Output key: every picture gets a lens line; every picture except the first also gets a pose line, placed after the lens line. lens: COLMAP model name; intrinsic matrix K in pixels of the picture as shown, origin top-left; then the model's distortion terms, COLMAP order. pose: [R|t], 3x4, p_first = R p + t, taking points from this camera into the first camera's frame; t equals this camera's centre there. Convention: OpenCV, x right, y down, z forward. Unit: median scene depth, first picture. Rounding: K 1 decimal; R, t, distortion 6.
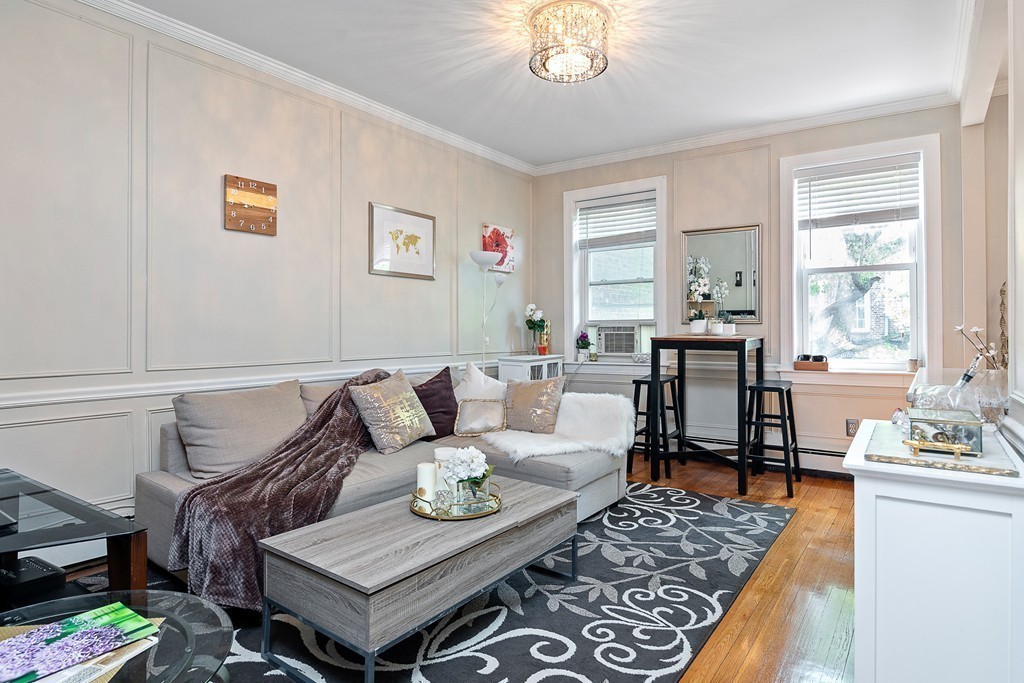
lens RADIAL K [[556.5, 0, 501.6], [0, 556.5, 326.8], [0, 0, 1]] dist [-0.019423, -0.001526]
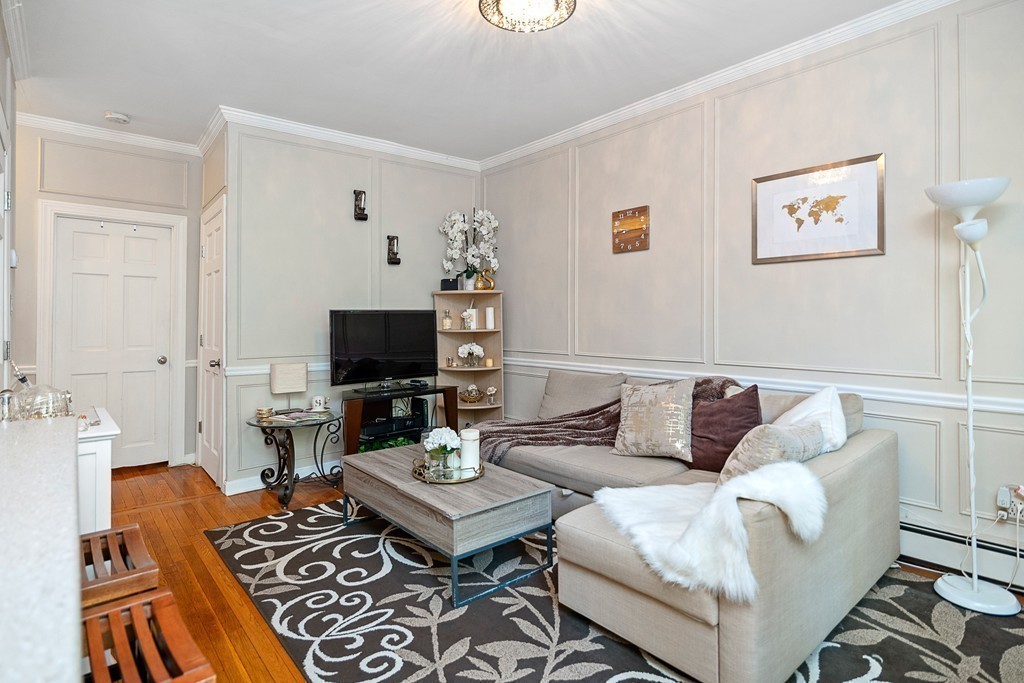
lens RADIAL K [[518.3, 0, 509.6], [0, 518.3, 313.5], [0, 0, 1]] dist [-0.011823, -0.002627]
pose [[-0.206253, -0.013696, -0.978403, 0.768269], [0.006174, 0.999864, -0.015298, -0.015641], [0.978479, -0.009196, -0.206141, 1.013276]]
